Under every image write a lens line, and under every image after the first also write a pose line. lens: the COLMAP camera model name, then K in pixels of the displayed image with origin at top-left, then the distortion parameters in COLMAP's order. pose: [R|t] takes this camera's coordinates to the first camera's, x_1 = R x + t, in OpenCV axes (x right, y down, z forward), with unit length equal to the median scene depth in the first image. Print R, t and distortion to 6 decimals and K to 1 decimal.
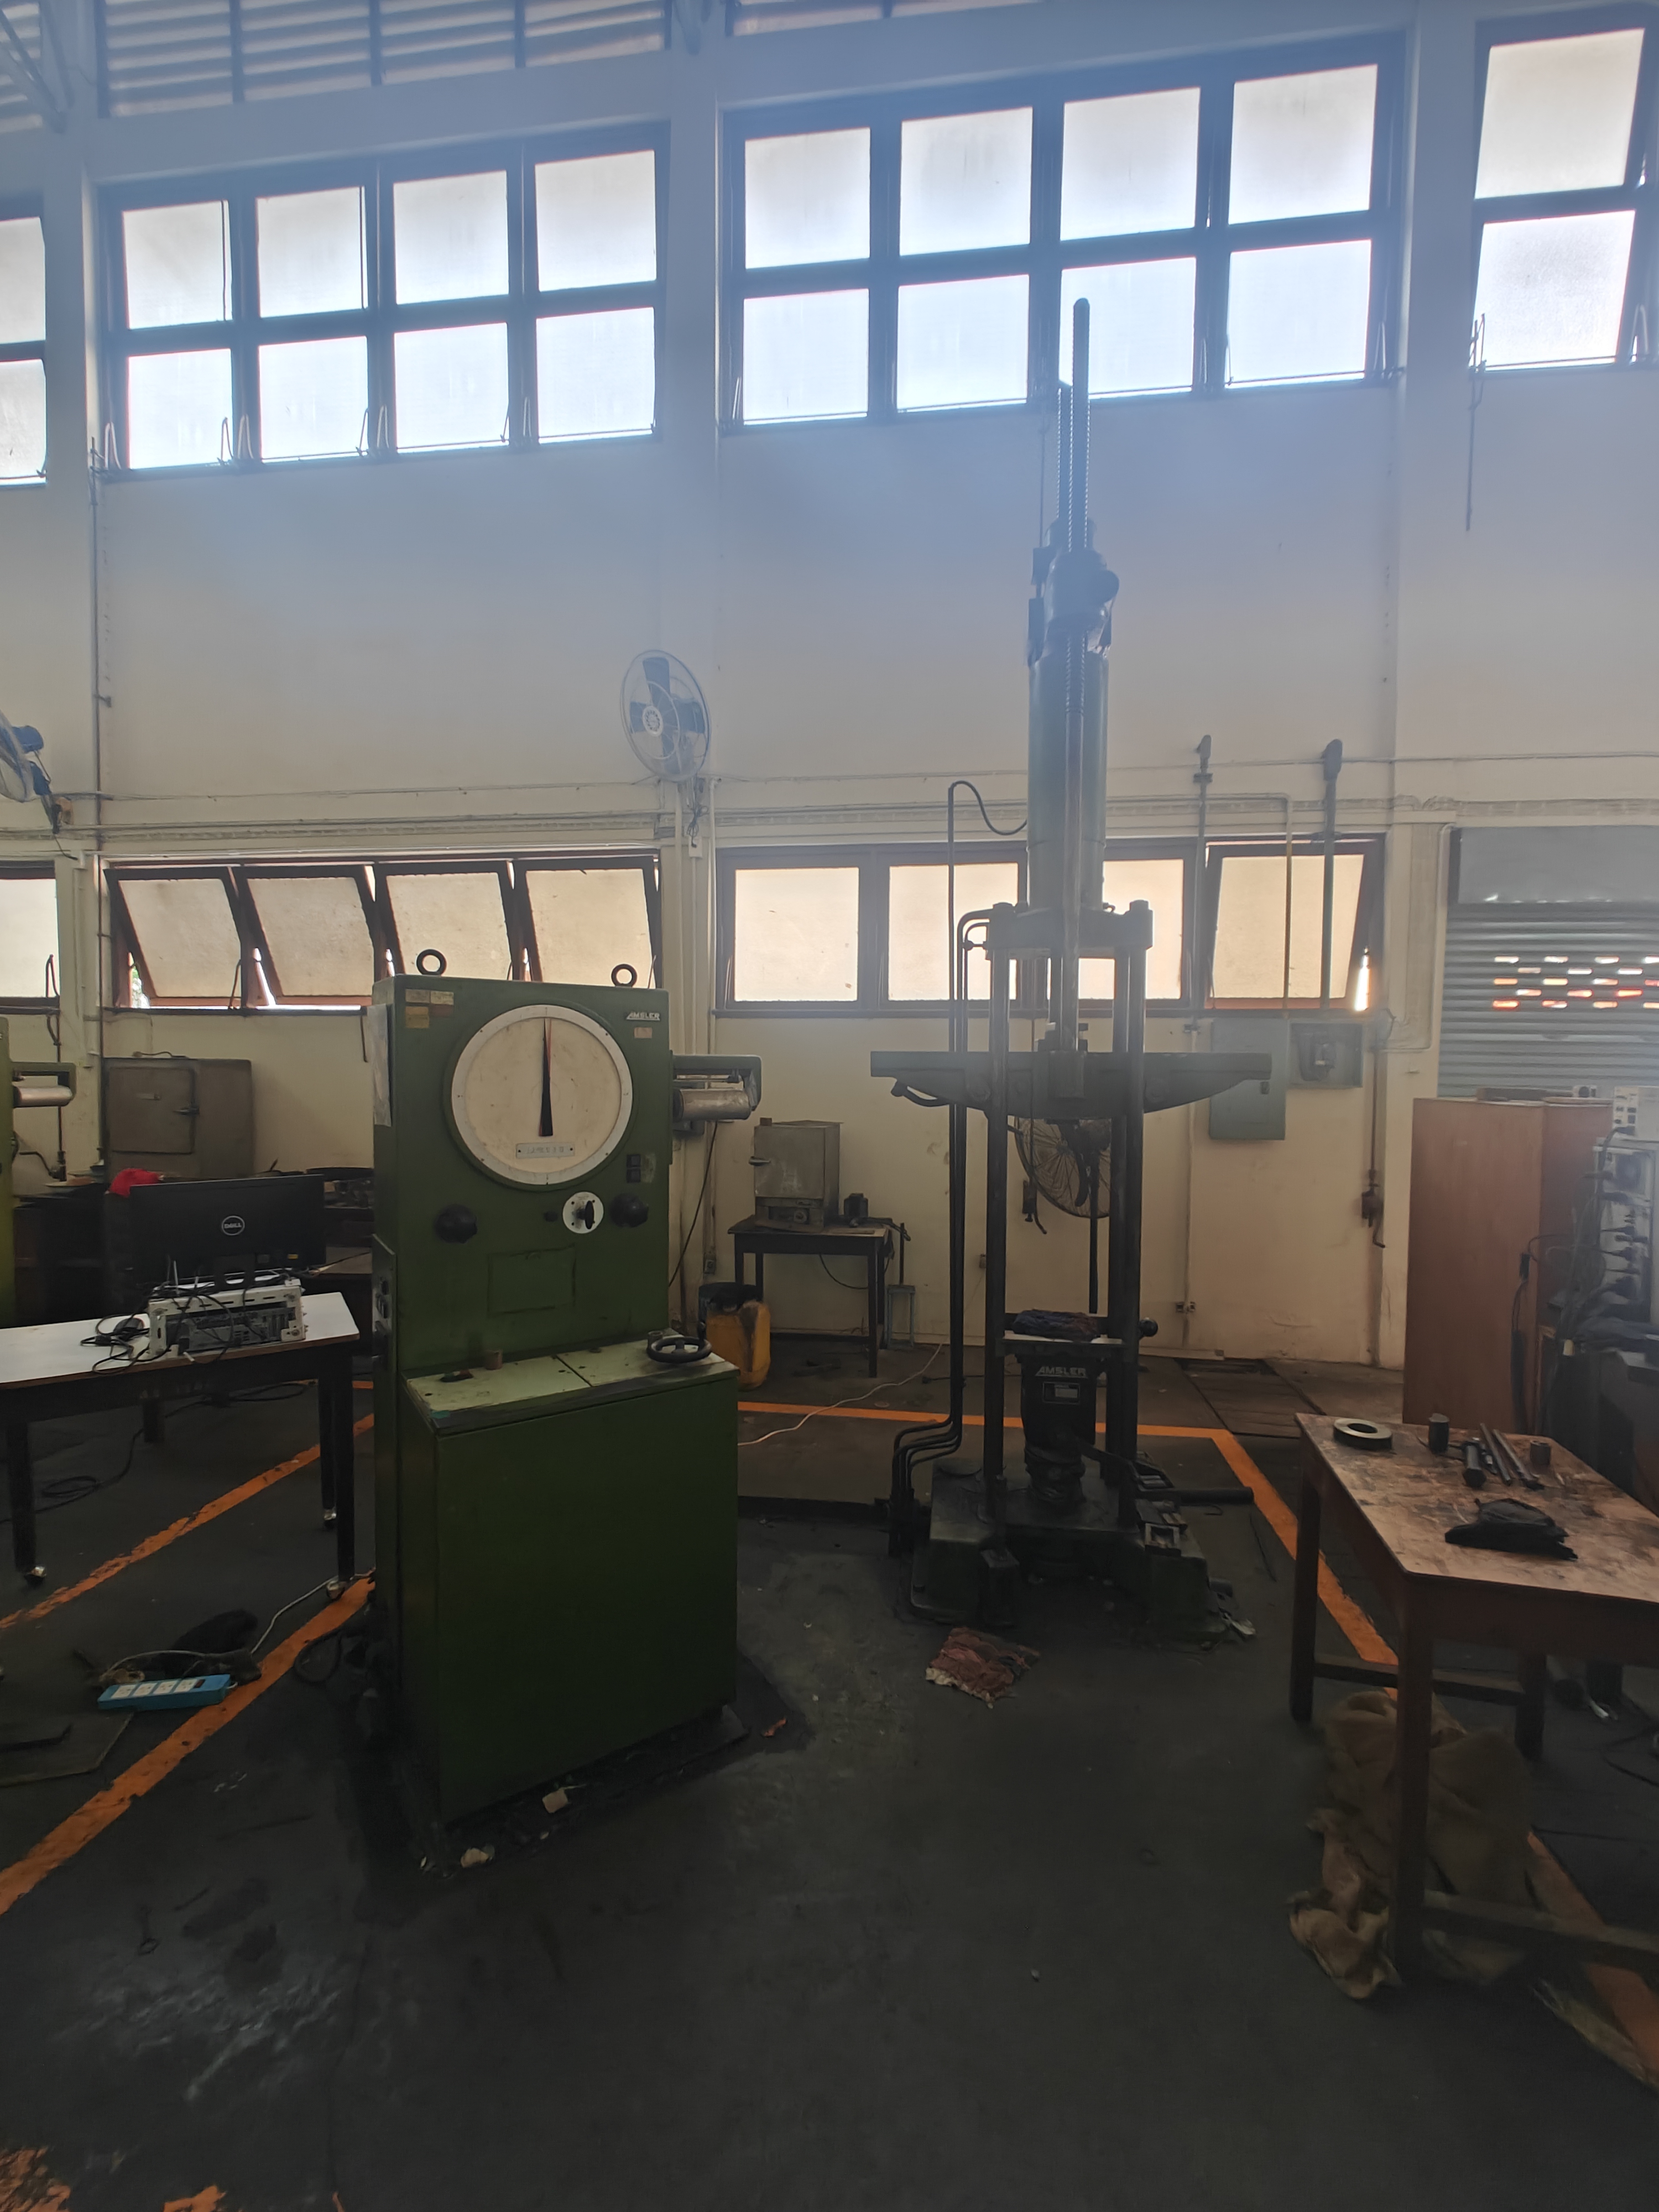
lens RADIAL K [[922.9, 0, 828.1], [0, 922.9, 1112.0], [0, 0, 1]] dist [0.000727, -0.000571]
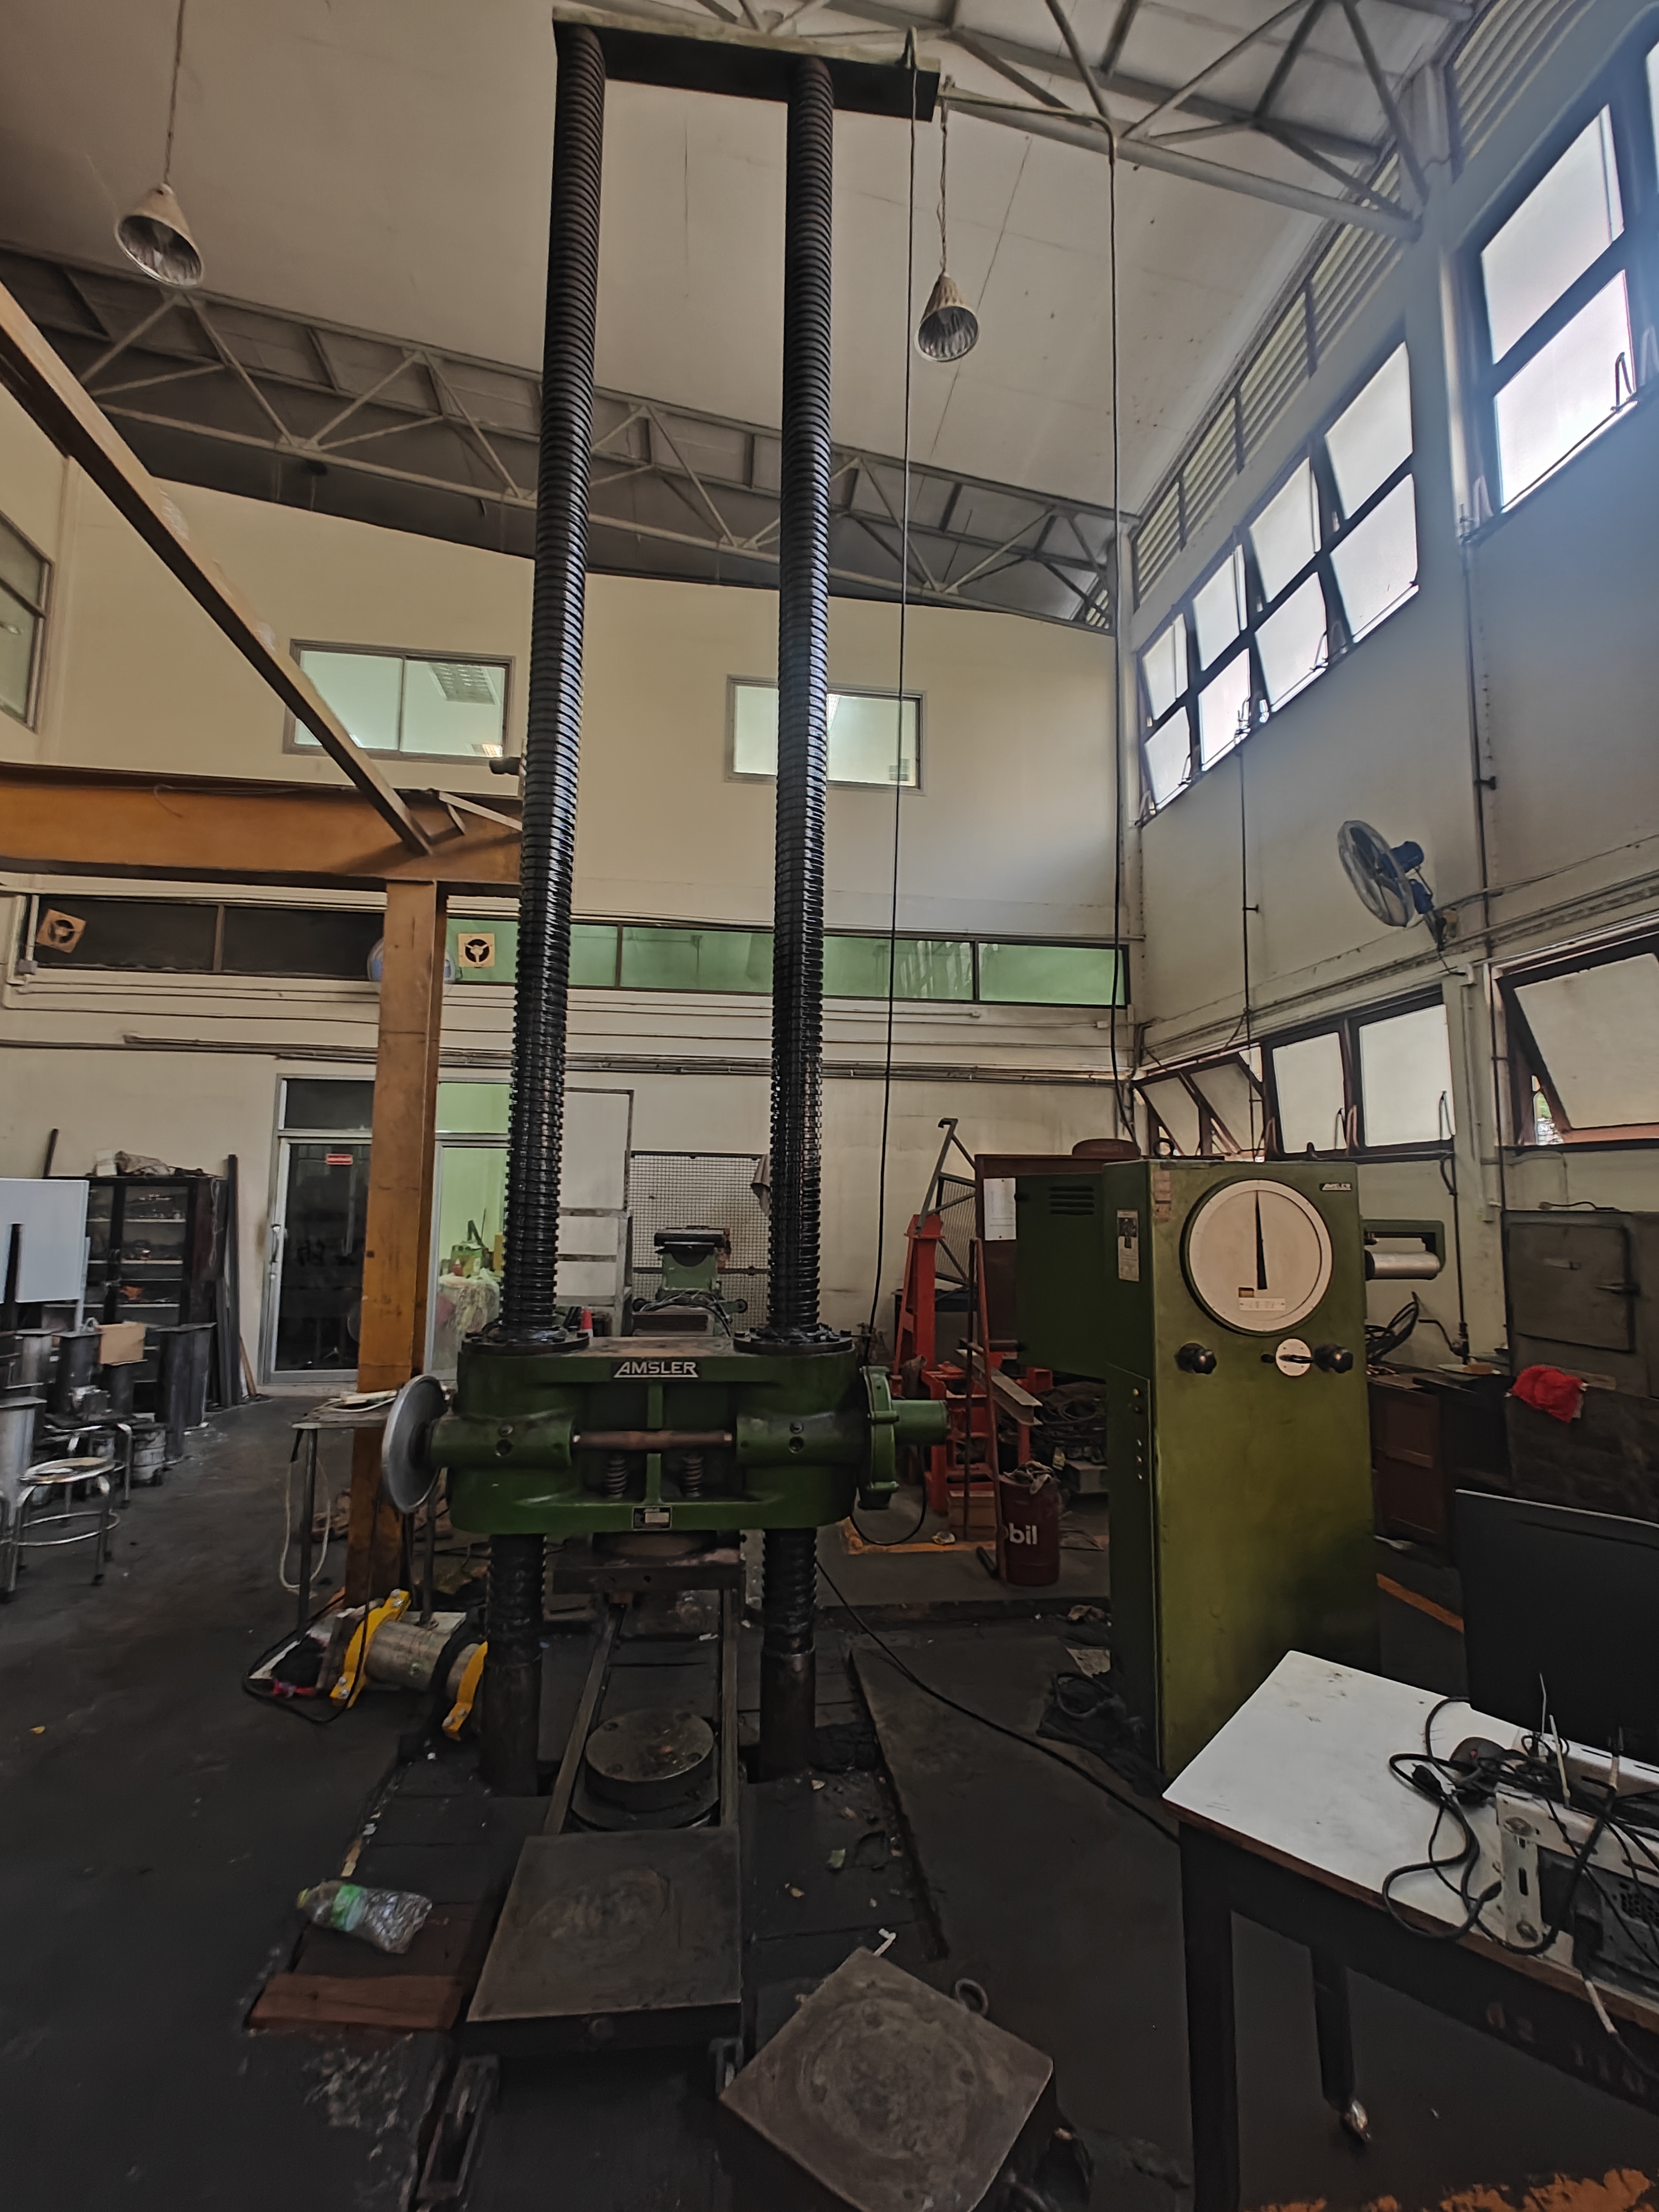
lens RADIAL K [[922.9, 0, 827.7], [0, 922.9, 1104.0], [0, 0, 1]] dist [0.000727, -0.000571]
pose [[0.244062, -0.111141, -0.963370, -0.152414], [-0.049770, 0.990666, -0.126899, -0.019331], [0.968482, 0.078918, 0.236252, 0.241737]]
